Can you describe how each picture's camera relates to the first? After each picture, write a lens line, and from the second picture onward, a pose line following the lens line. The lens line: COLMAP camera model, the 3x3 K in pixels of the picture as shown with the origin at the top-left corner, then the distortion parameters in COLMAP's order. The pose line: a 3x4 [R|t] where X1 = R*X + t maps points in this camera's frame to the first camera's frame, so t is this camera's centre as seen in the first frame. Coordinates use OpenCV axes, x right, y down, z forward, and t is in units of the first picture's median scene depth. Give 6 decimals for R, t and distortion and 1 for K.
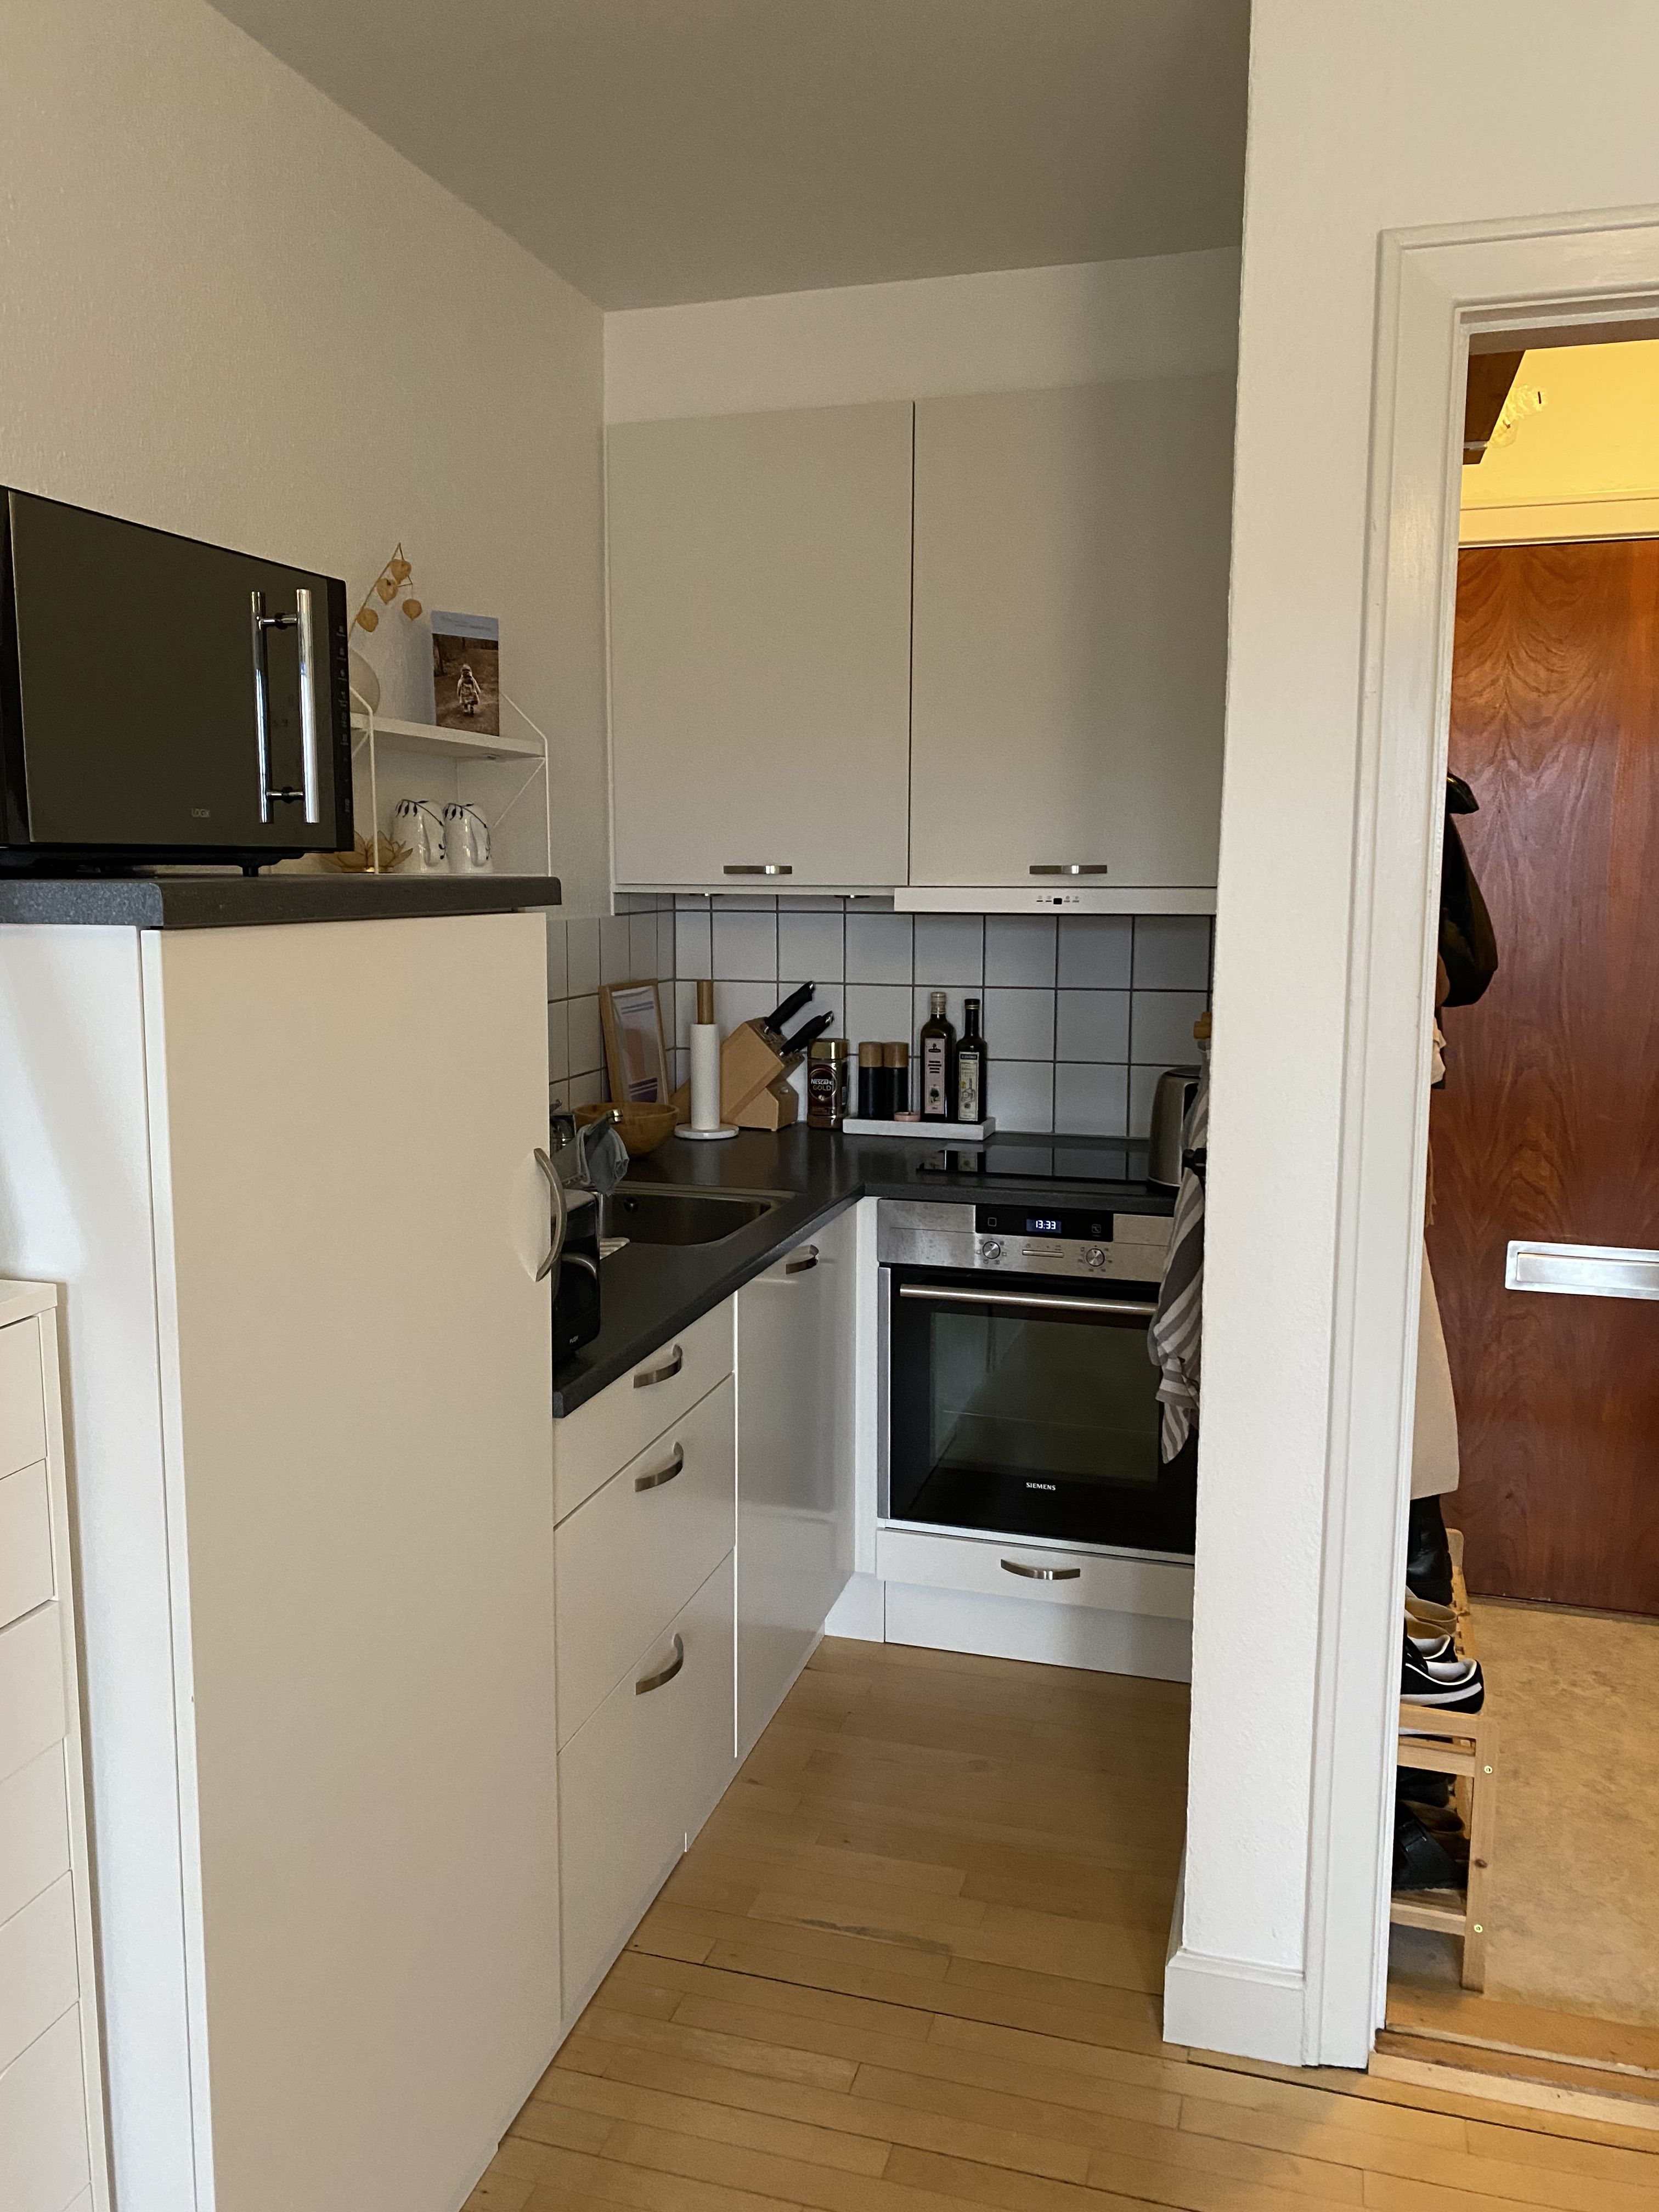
lens RADIAL K [[1710.5, 0, 828.0], [0, 1710.5, 1055.6], [0, 0, 1]] dist [0.007691, 0.002219]
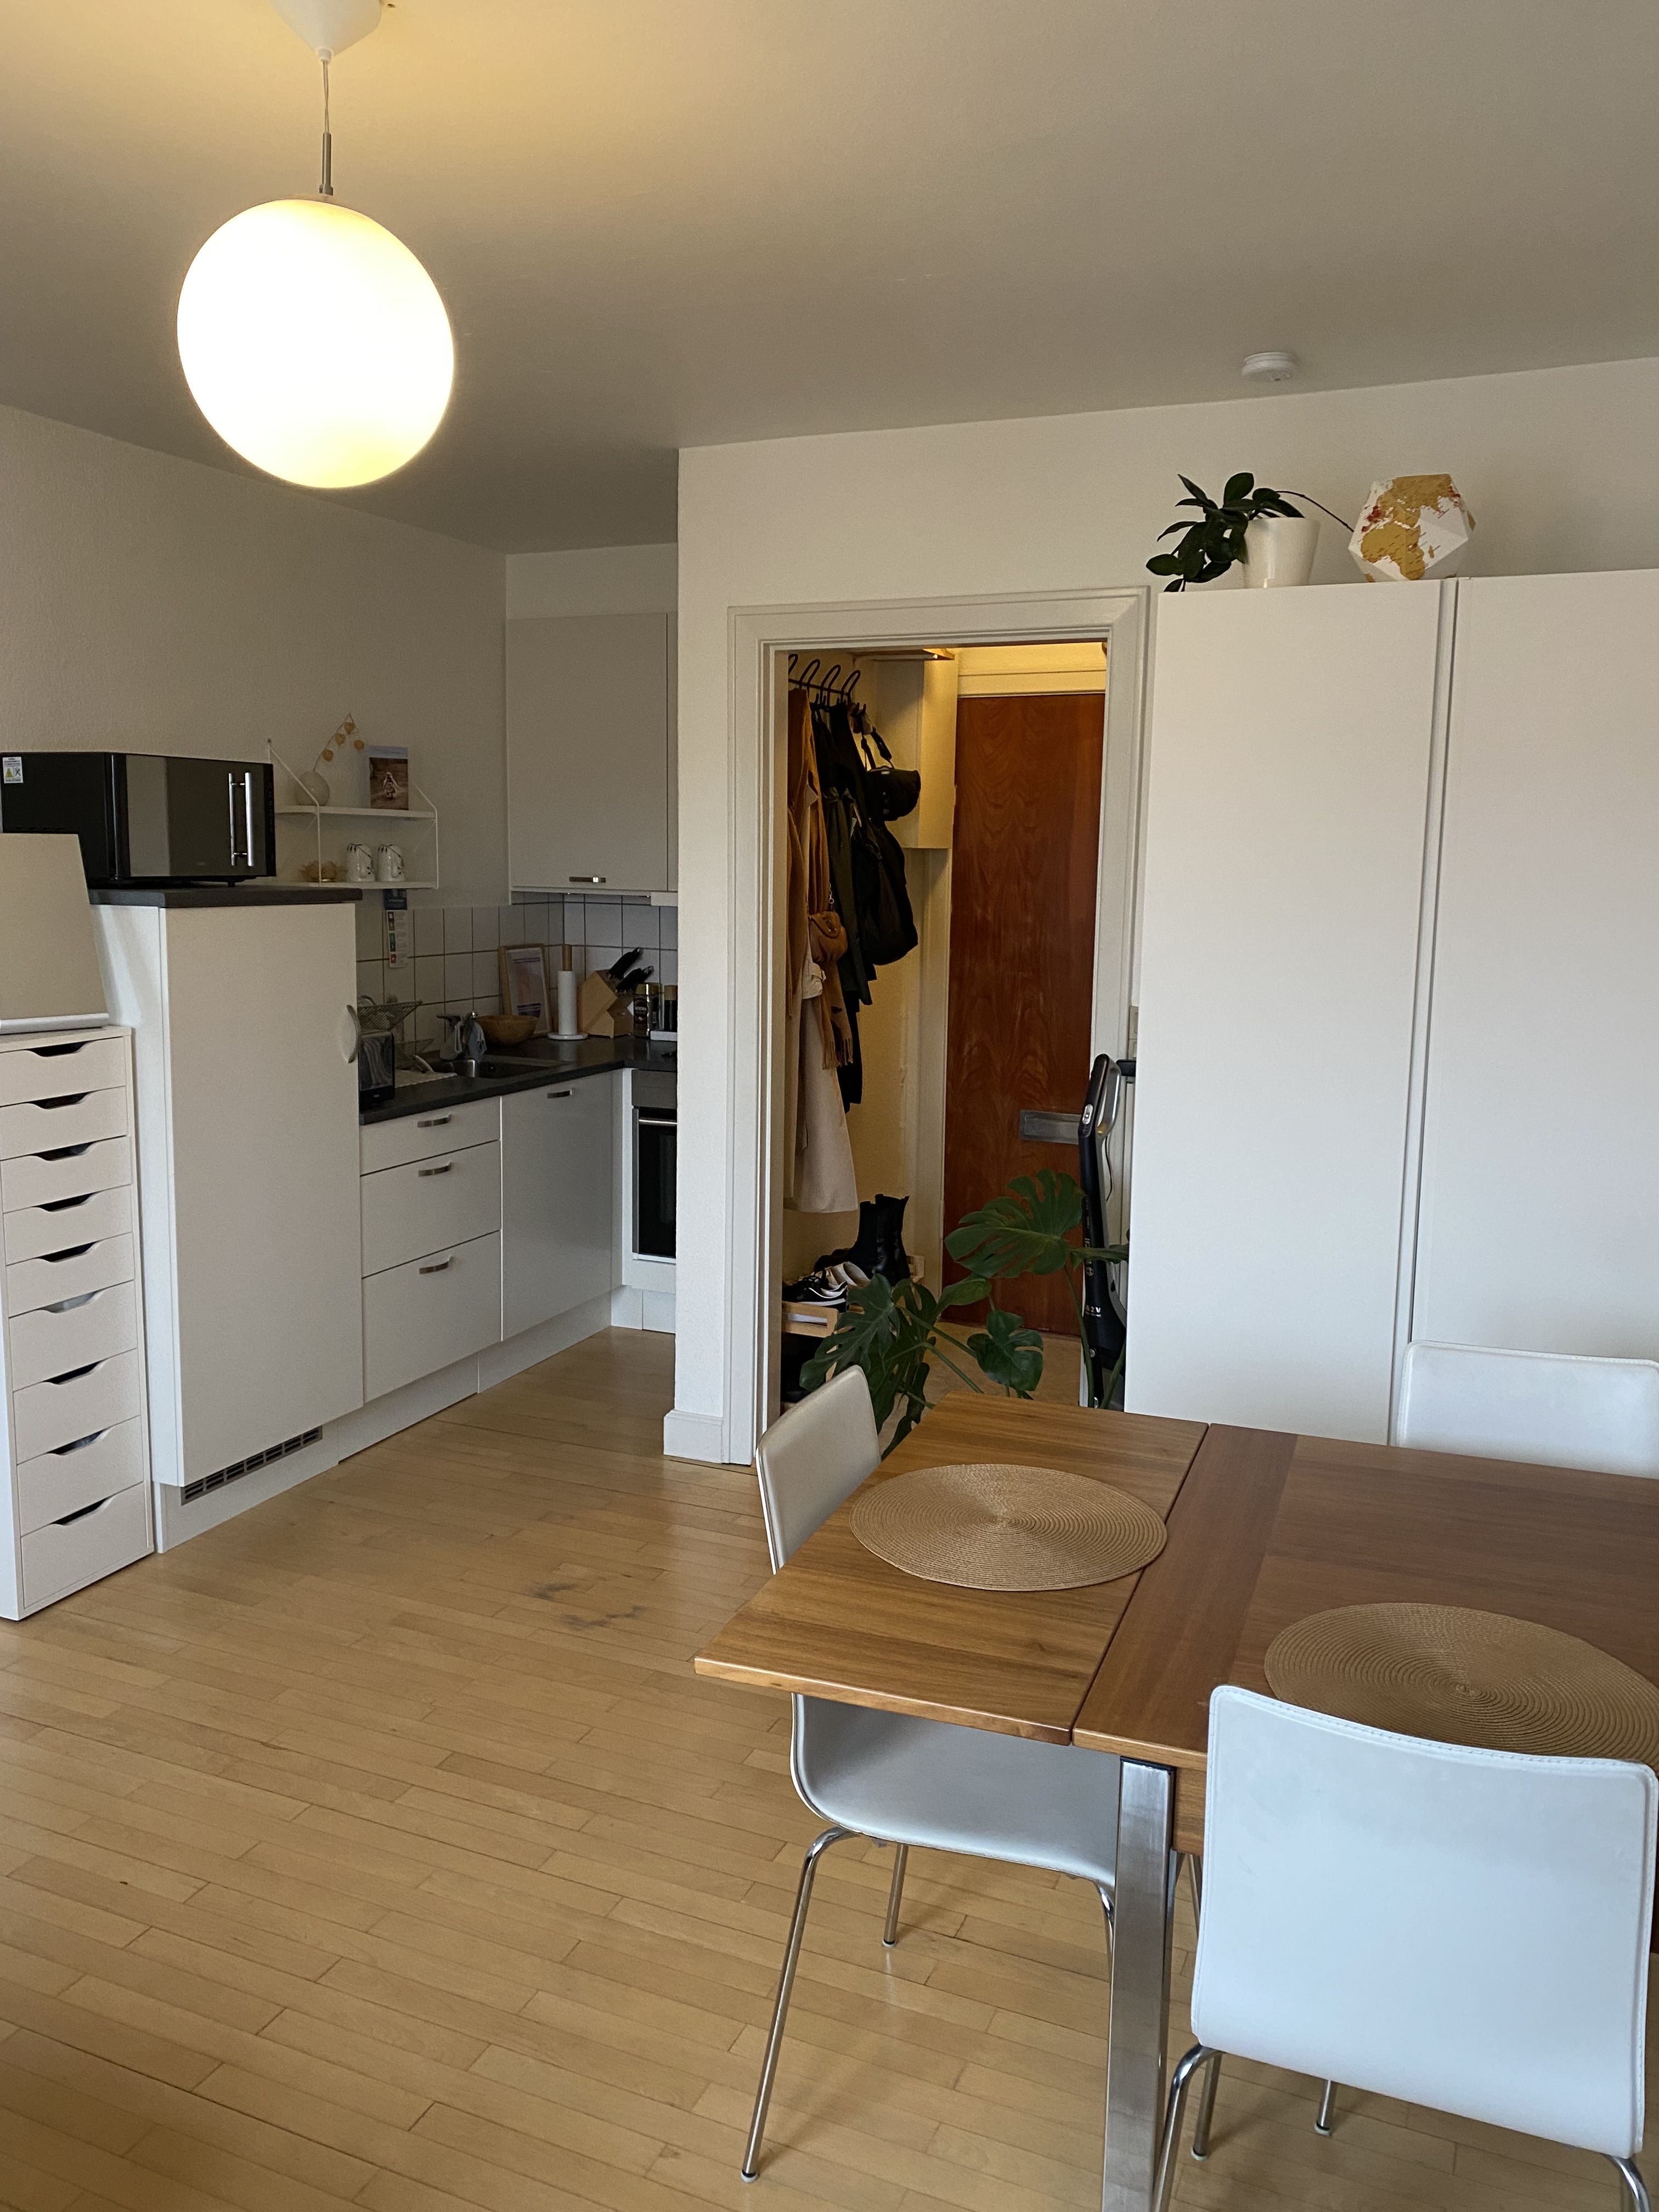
lens RADIAL K [[1672.3, 0, 834.9], [0, 1672.3, 1058.7], [0, 0, 1]] dist [-0.002803, -0.006927]
pose [[0.993611, 0.028422, -0.109218, 0.476779], [-0.027360, 0.999563, 0.011214, 0.053934], [0.109489, -0.008155, 0.993955, -0.770234]]
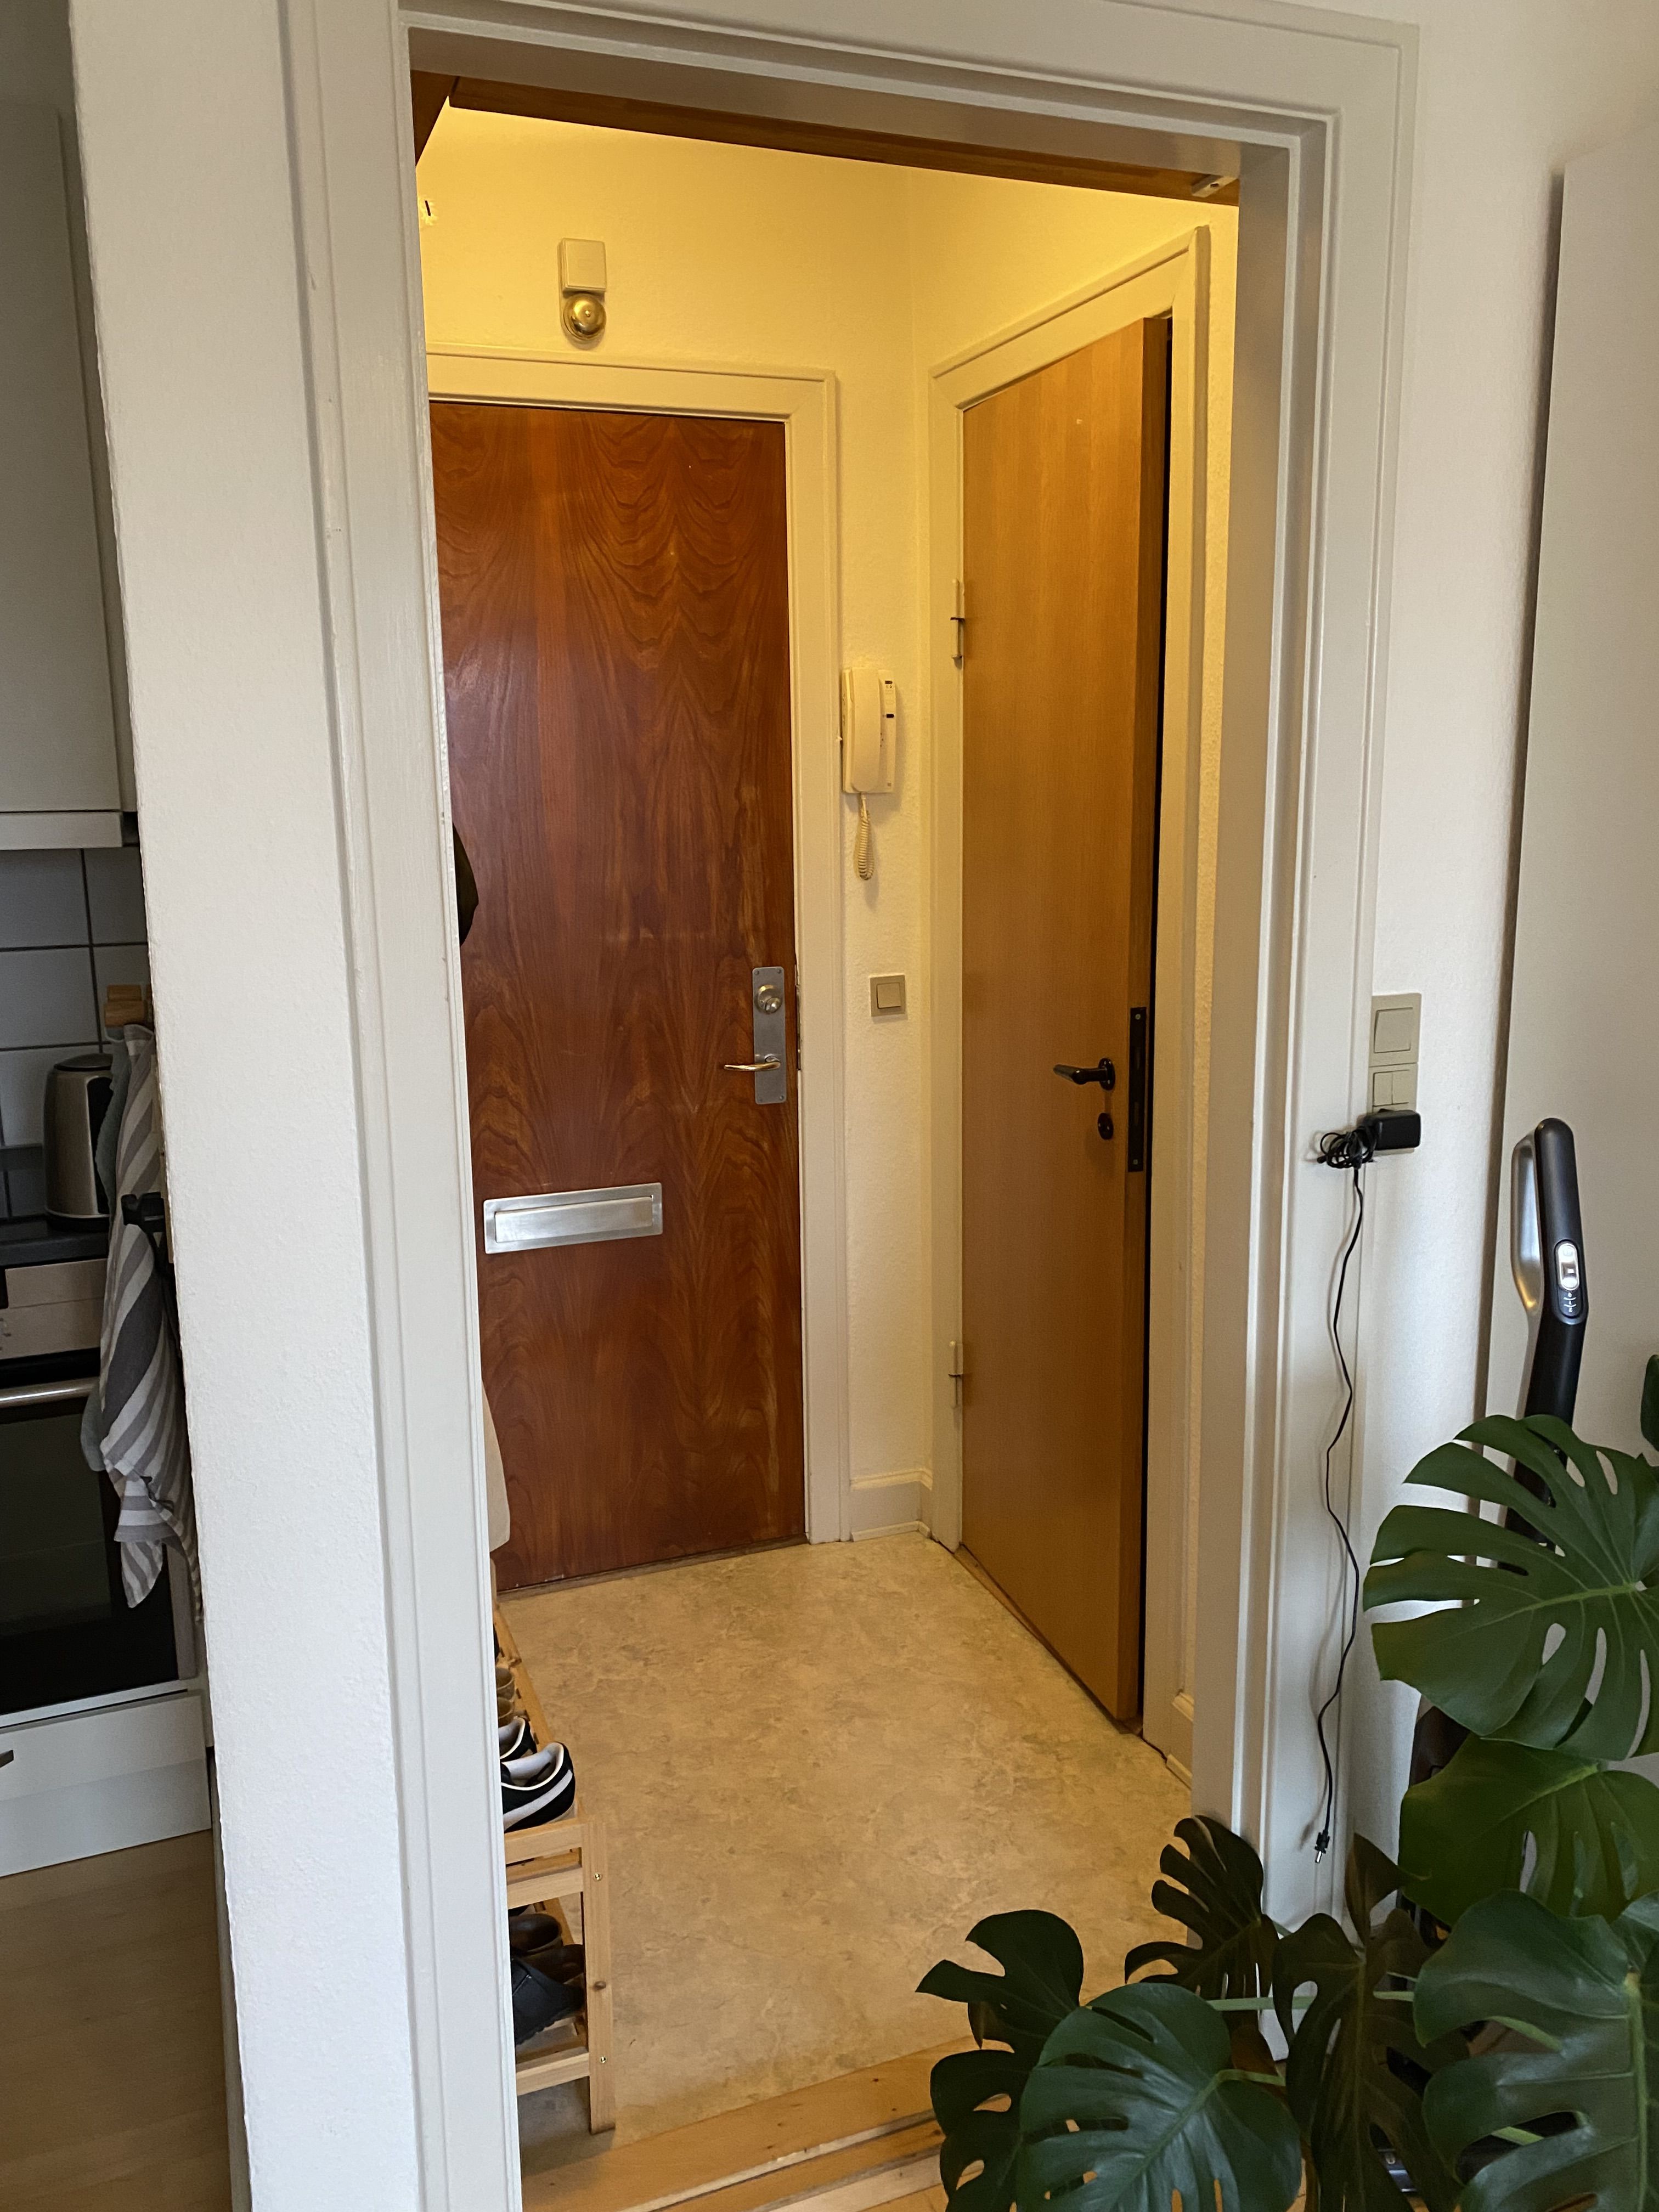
lens RADIAL K [[1672.3, 0, 834.9], [0, 1672.3, 1058.7], [0, 0, 1]] dist [-0.002803, -0.006927]
pose [[0.785435, -0.117848, 0.607622, 0.026081], [0.084923, 0.992941, 0.082807, -0.026578], [-0.613091, -0.013438, 0.789898, 0.245509]]
